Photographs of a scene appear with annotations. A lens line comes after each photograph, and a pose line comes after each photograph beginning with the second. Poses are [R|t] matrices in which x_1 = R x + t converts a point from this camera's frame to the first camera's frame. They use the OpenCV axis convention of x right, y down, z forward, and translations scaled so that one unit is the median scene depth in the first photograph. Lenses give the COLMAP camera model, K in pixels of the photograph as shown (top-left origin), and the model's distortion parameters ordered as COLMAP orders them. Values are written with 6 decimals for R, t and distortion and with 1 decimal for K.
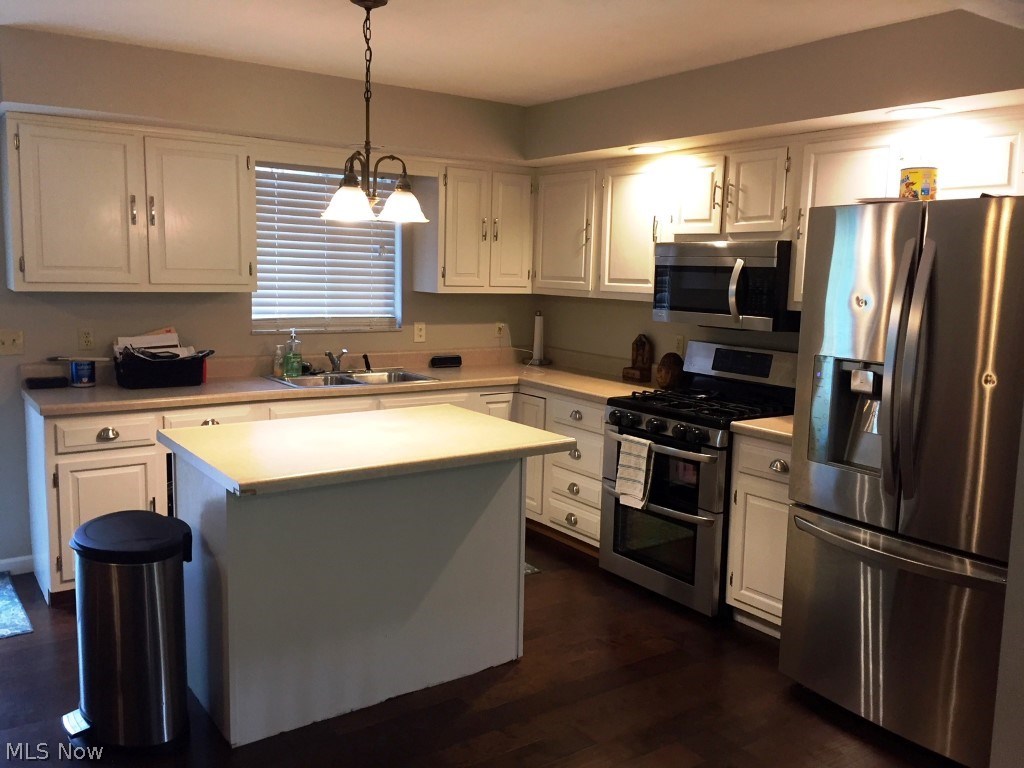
lens RADIAL K [[877.9, 0, 514.5], [0, 877.9, 380.7], [0, 0, 1]] dist [0.084277, -0.110418]
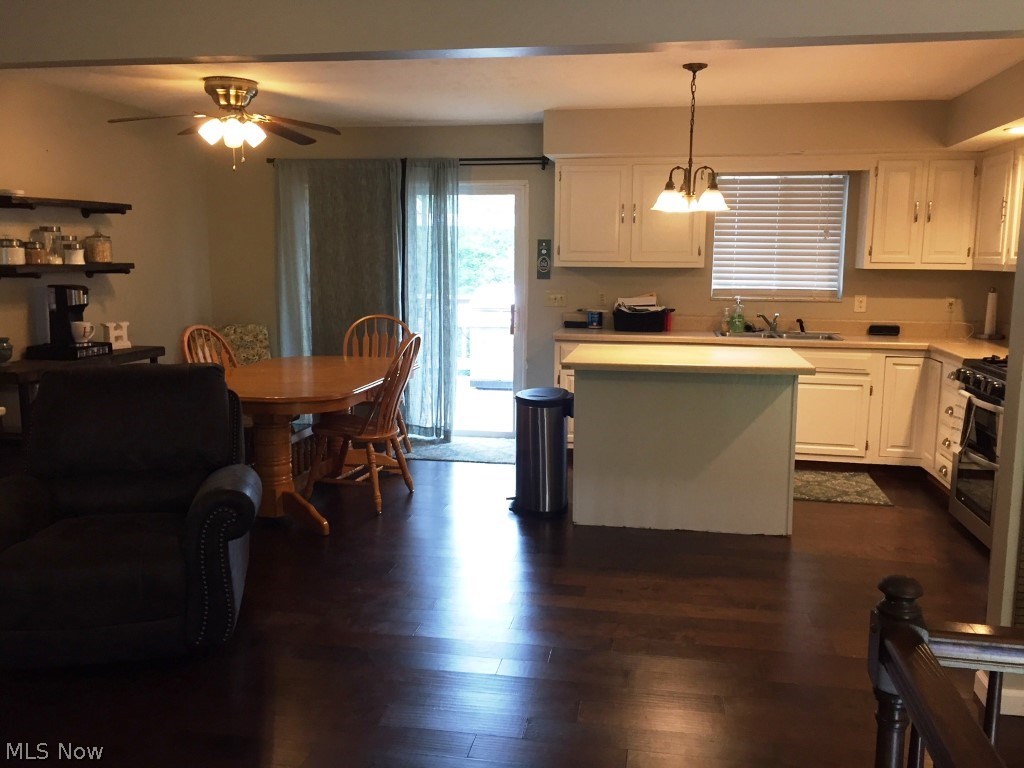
lens RADIAL K [[877.9, 0, 514.5], [0, 877.9, 380.7], [0, 0, 1]] dist [0.084277, -0.110418]
pose [[0.704689, 0.081813, -0.704784, 0.490804], [-0.085084, 0.995906, 0.030535, 0.059945], [0.704397, 0.038448, 0.708765, -0.185746]]
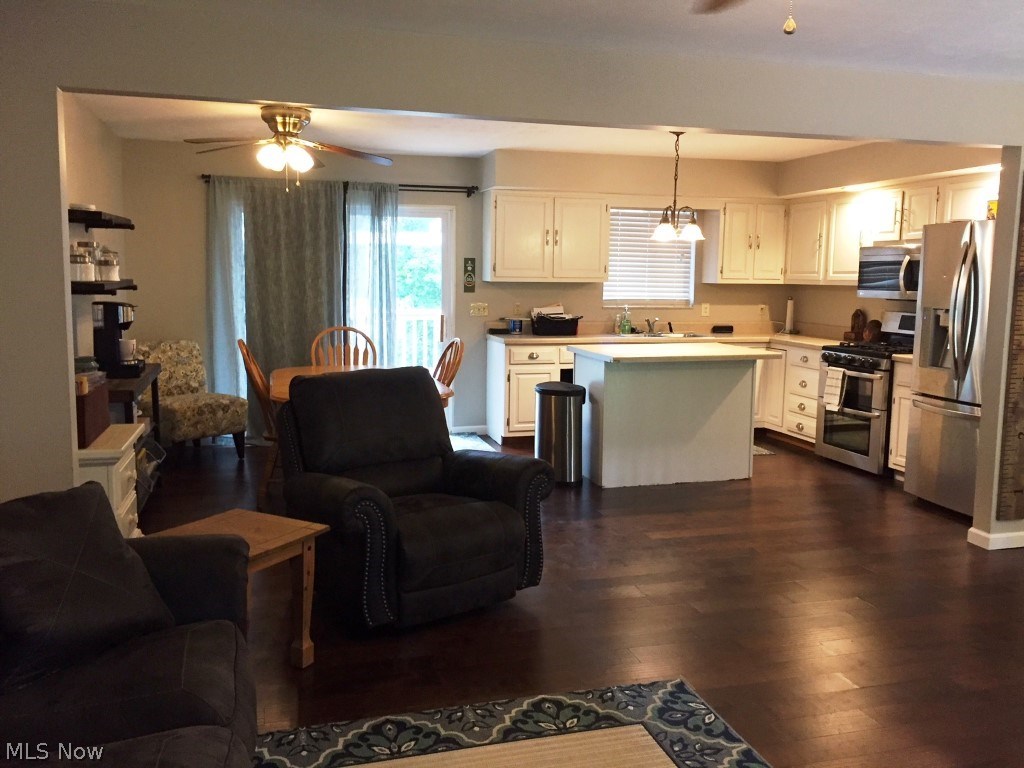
lens RADIAL K [[877.9, 0, 514.5], [0, 877.9, 380.7], [0, 0, 1]] dist [0.084277, -0.110418]
pose [[0.942007, 0.027846, -0.334437, 0.116568], [-0.033411, 0.999382, -0.010896, 0.116674], [0.333927, 0.021438, 0.942355, -0.676311]]
